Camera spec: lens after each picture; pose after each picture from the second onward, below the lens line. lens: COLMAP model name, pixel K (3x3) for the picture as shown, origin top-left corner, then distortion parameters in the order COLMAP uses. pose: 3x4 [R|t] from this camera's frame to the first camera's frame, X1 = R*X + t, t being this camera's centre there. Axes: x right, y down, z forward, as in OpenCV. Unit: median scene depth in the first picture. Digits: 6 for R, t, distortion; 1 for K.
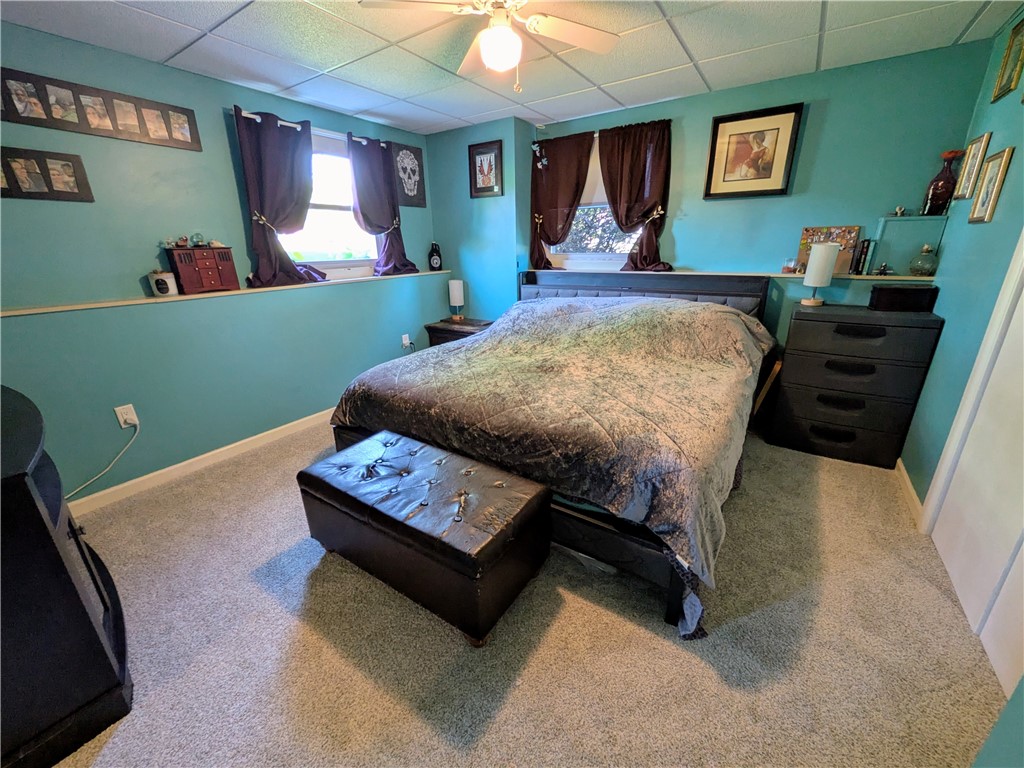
lens RADIAL K [[410.7, 0, 509.5], [0, 410.7, 387.4], [0, 0, 1]] dist [-0.017315, -0.000264]
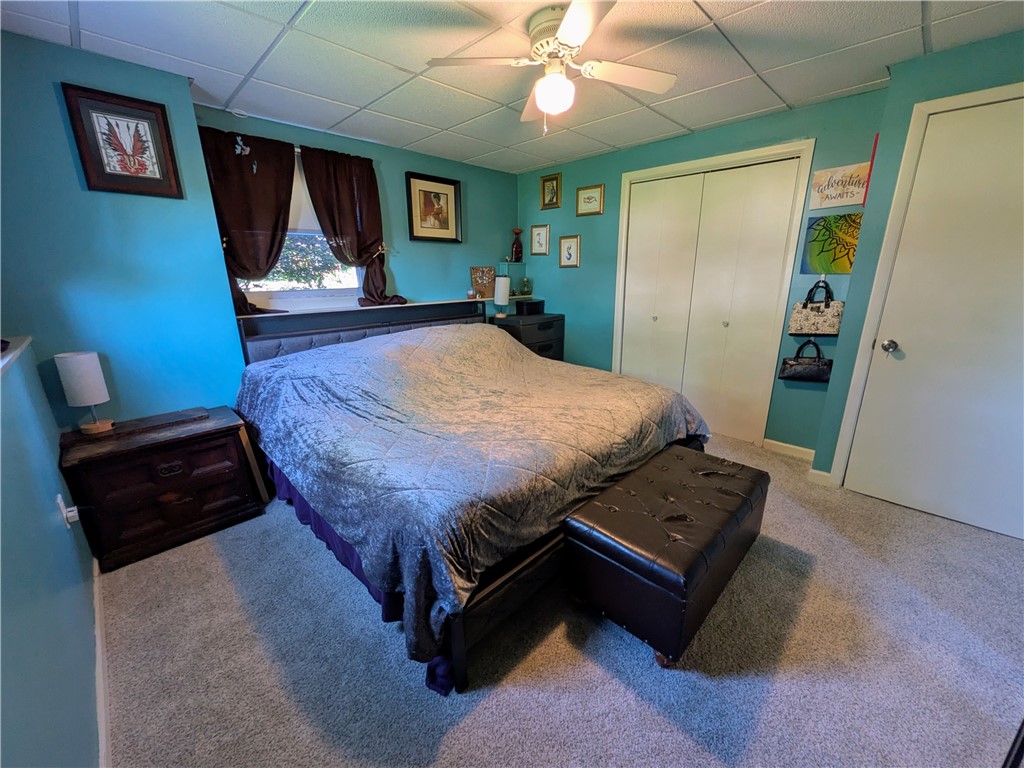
lens RADIAL K [[407.6, 0, 512.1], [0, 407.6, 385.7], [0, 0, 1]] dist [0.001002, -0.000293]
pose [[0.185268, -0.247595, 0.950985, -0.667403], [0.326261, 0.928343, 0.178139, -0.195189], [-0.926946, 0.277266, 0.252773, 0.564950]]
